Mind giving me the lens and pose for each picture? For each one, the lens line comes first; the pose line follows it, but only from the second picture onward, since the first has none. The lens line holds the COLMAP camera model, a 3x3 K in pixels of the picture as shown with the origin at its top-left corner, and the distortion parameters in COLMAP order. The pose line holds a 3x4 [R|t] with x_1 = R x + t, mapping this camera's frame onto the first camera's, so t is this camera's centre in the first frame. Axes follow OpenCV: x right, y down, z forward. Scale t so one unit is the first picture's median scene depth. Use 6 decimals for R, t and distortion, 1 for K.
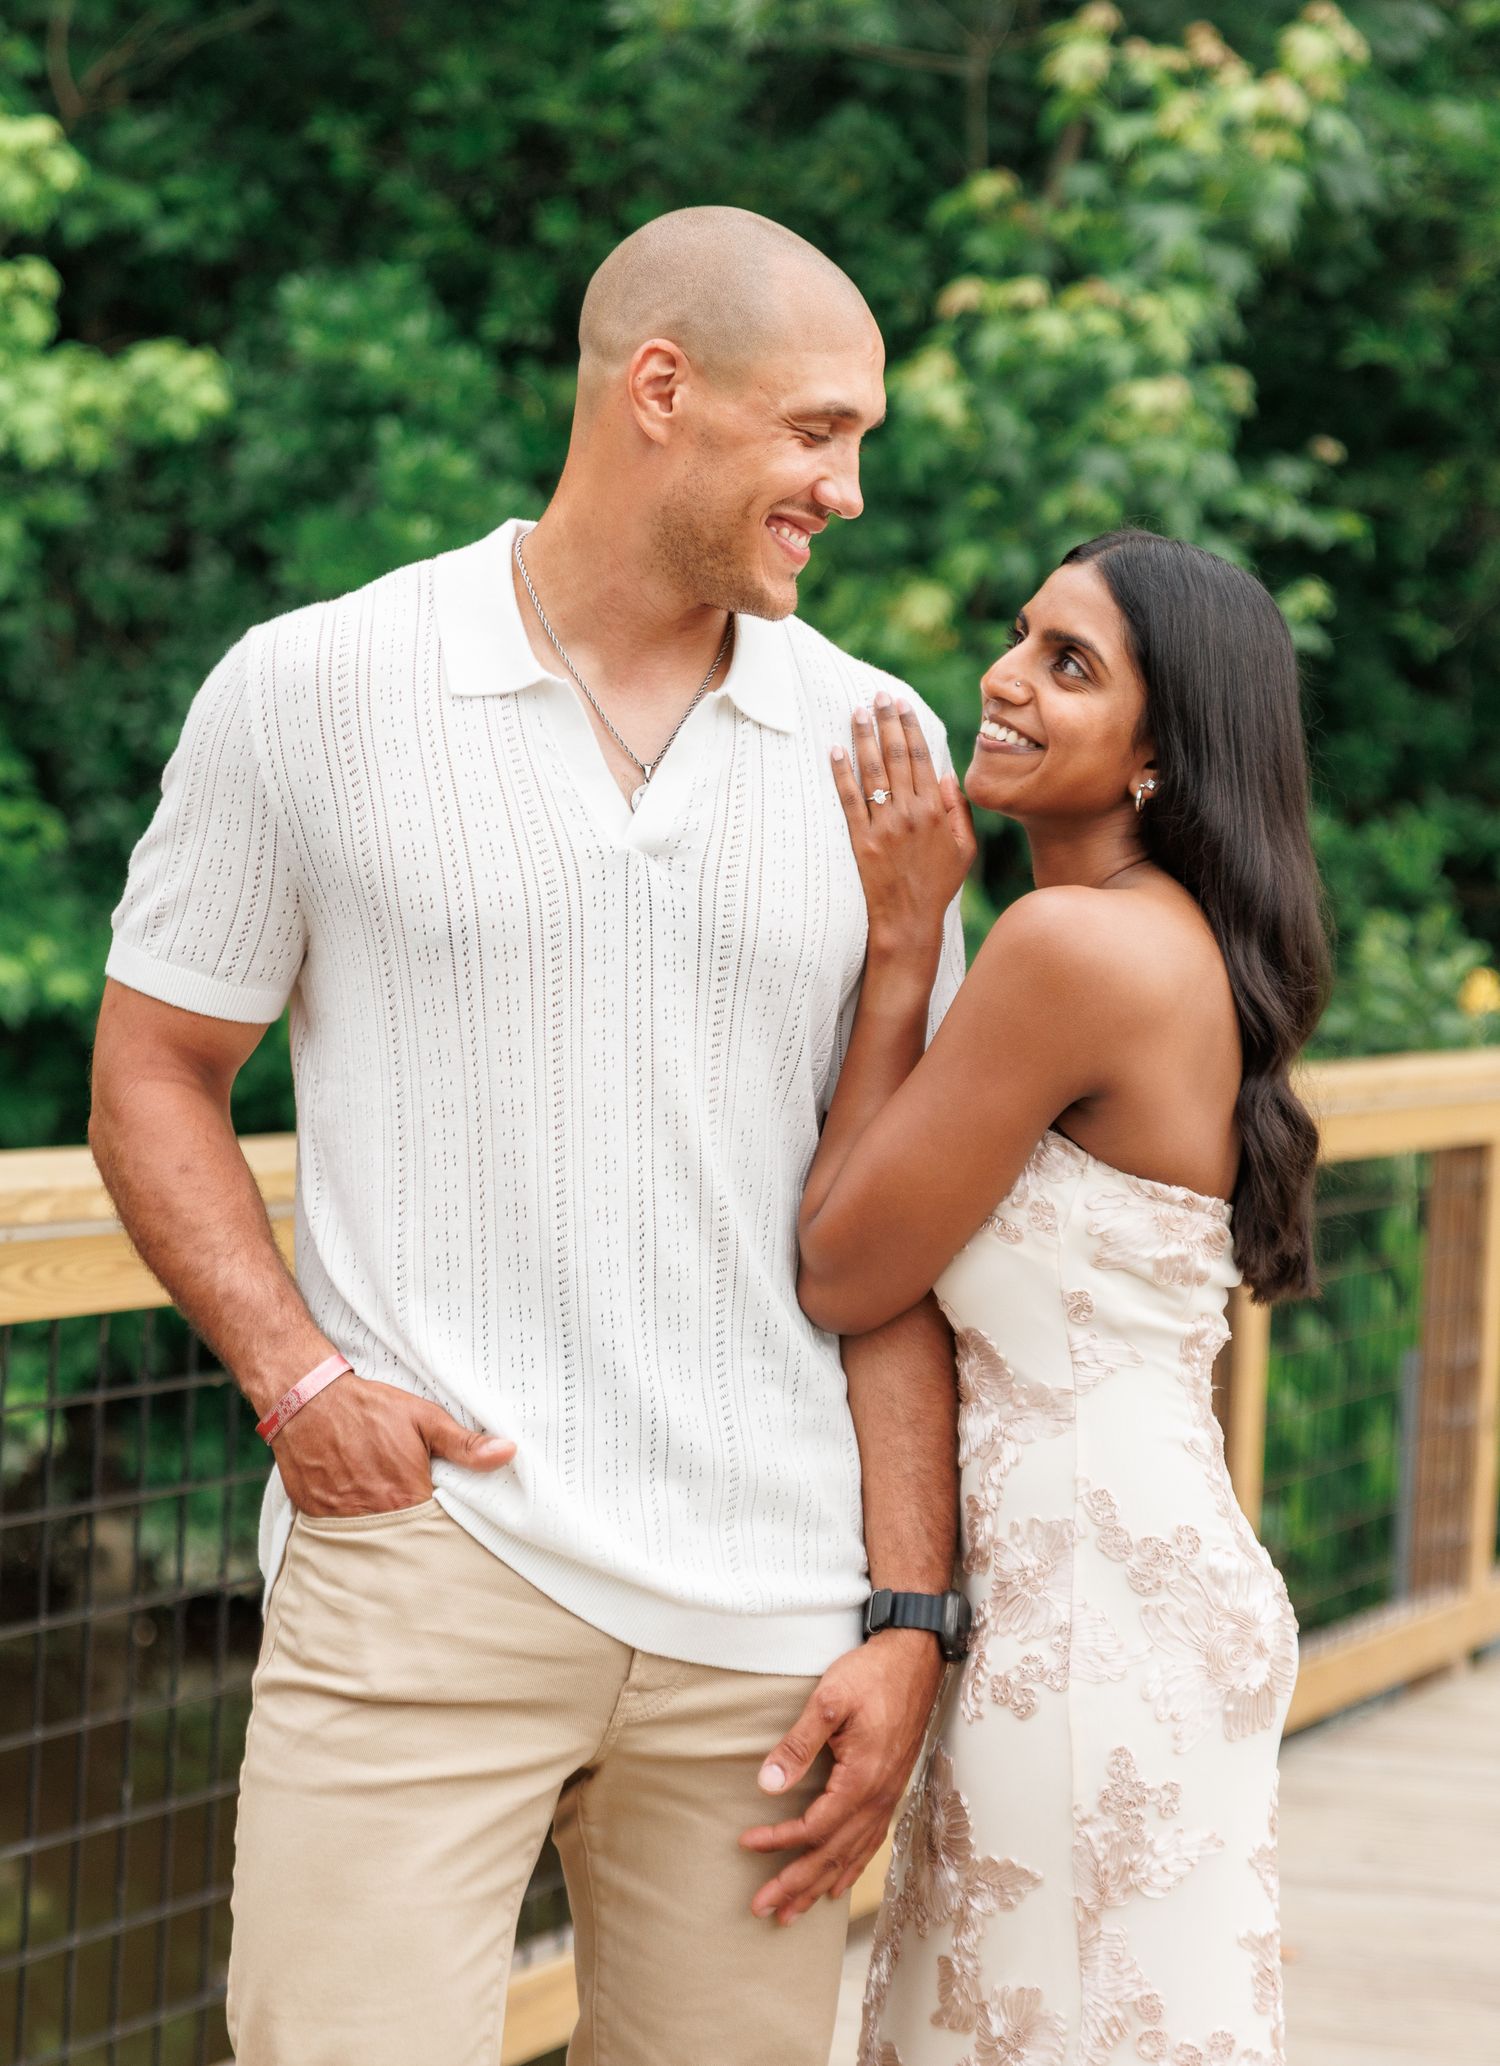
lens RADIAL K [[6586.2, 0, 783.6], [0, 6586.2, 1034.7], [0, 0, 1]] dist [-0.007597, 1.089731]
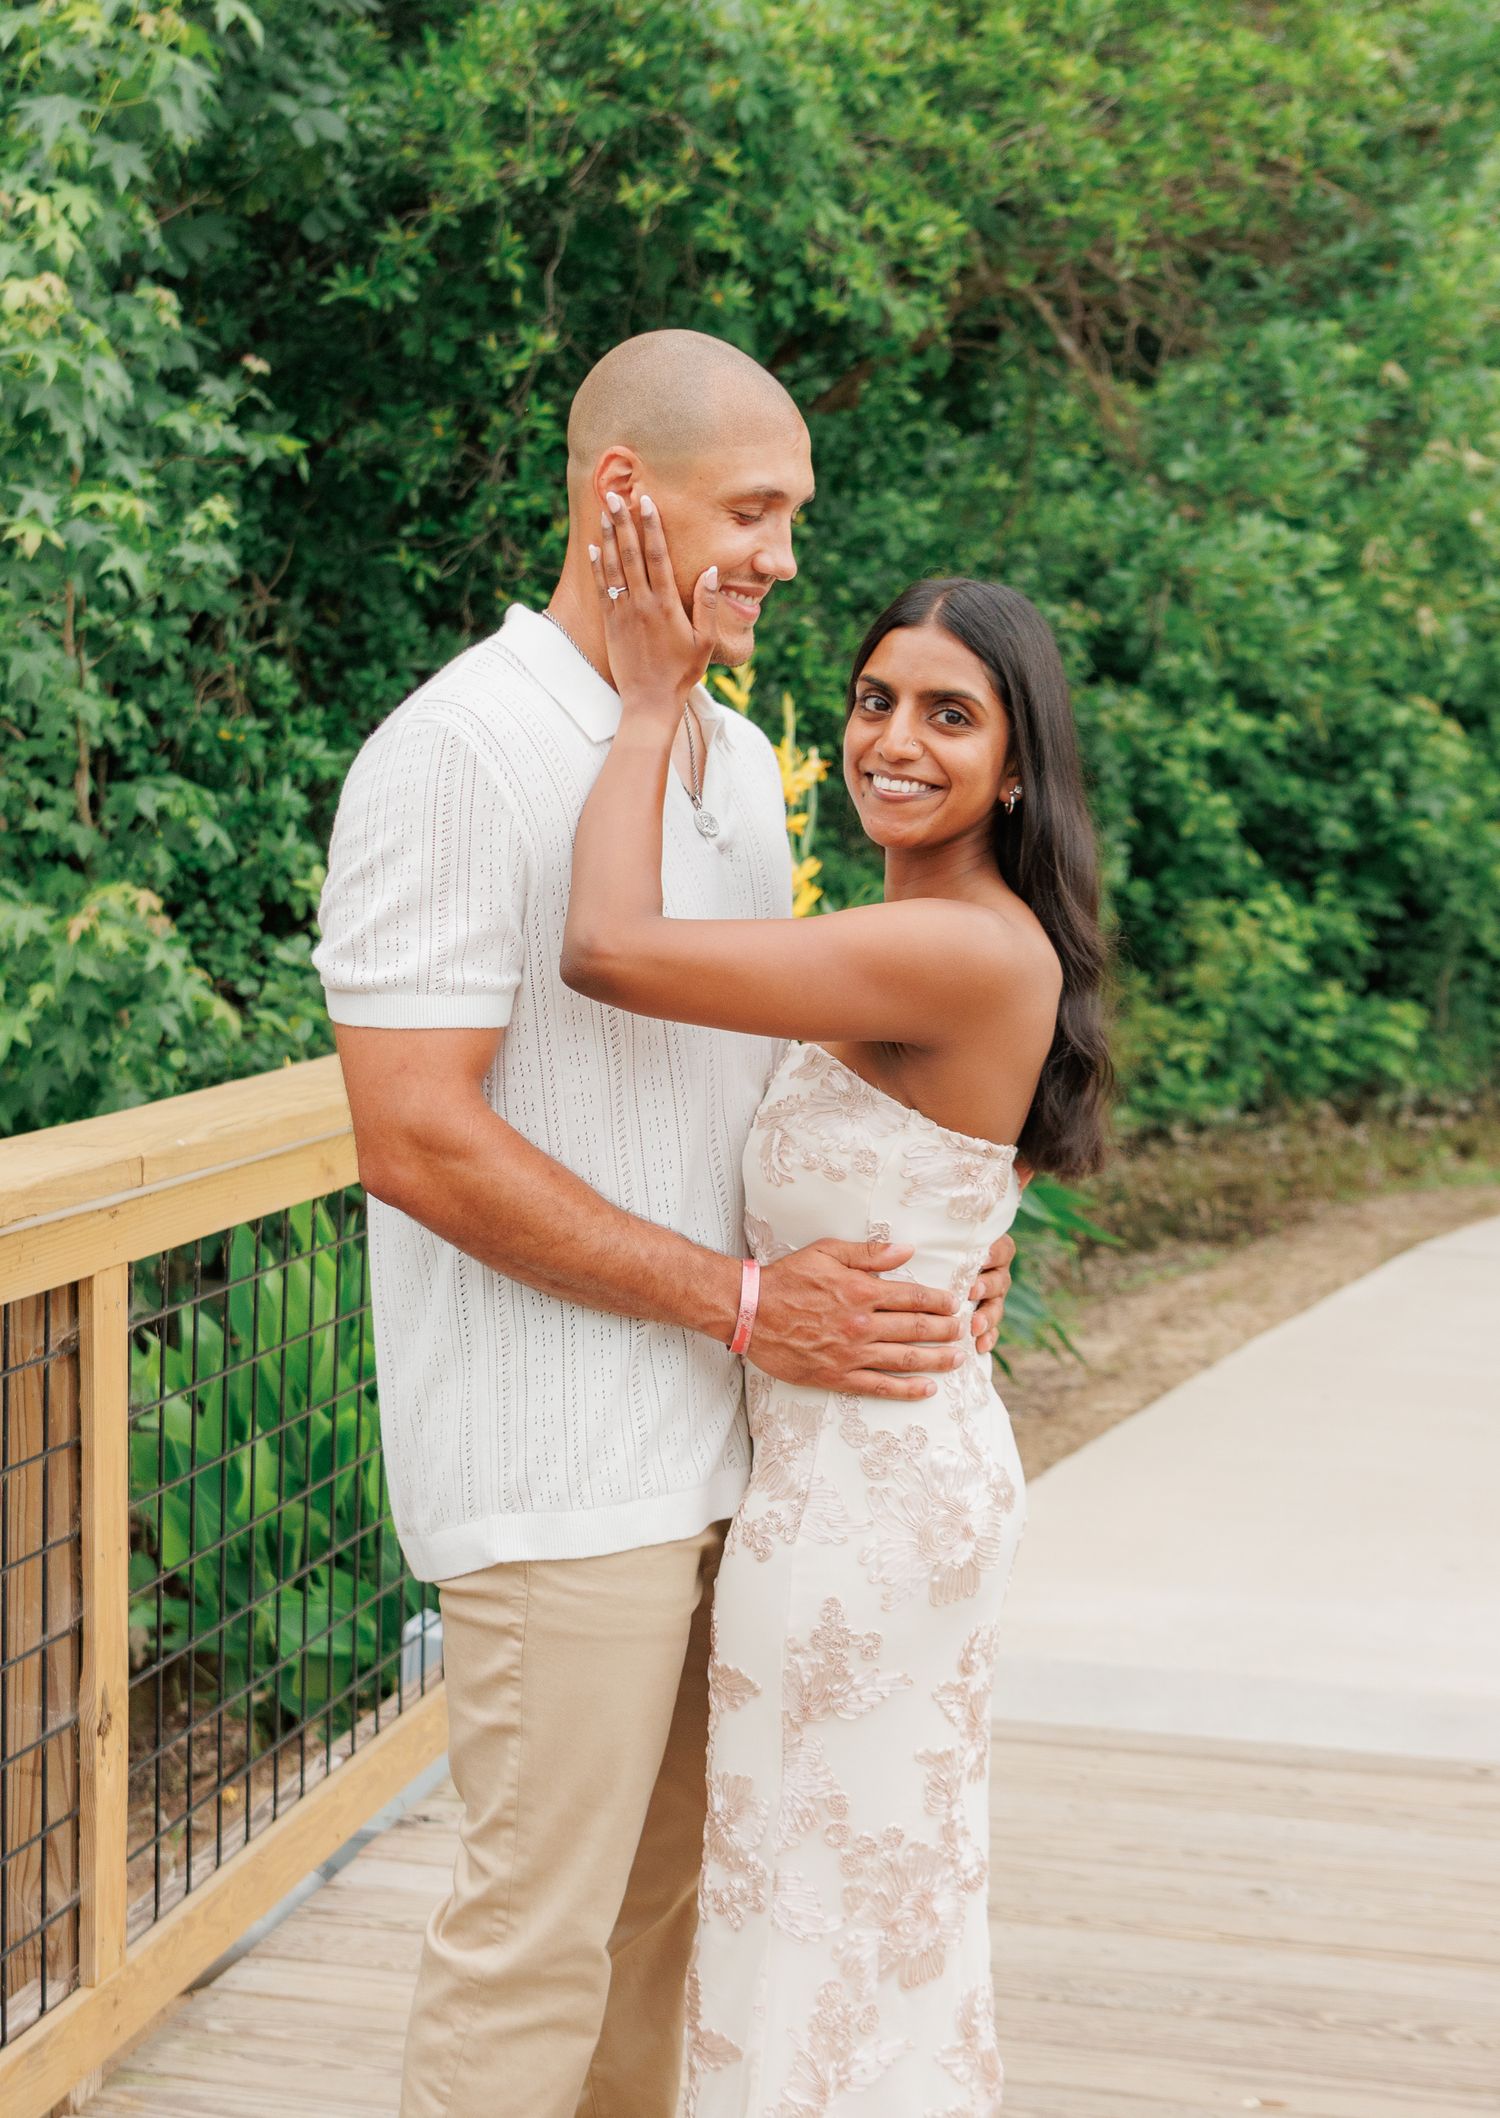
lens RADIAL K [[3636.6, 0, 507.5], [0, 3636.6, 1170.0], [0, 0, 1]] dist [-0.005482, -0.056479]
pose [[0.998373, -0.033006, 0.046506, 0.091440], [0.028963, 0.995953, 0.085081, -0.015150], [-0.049126, -0.083596, 0.995288, 0.457663]]
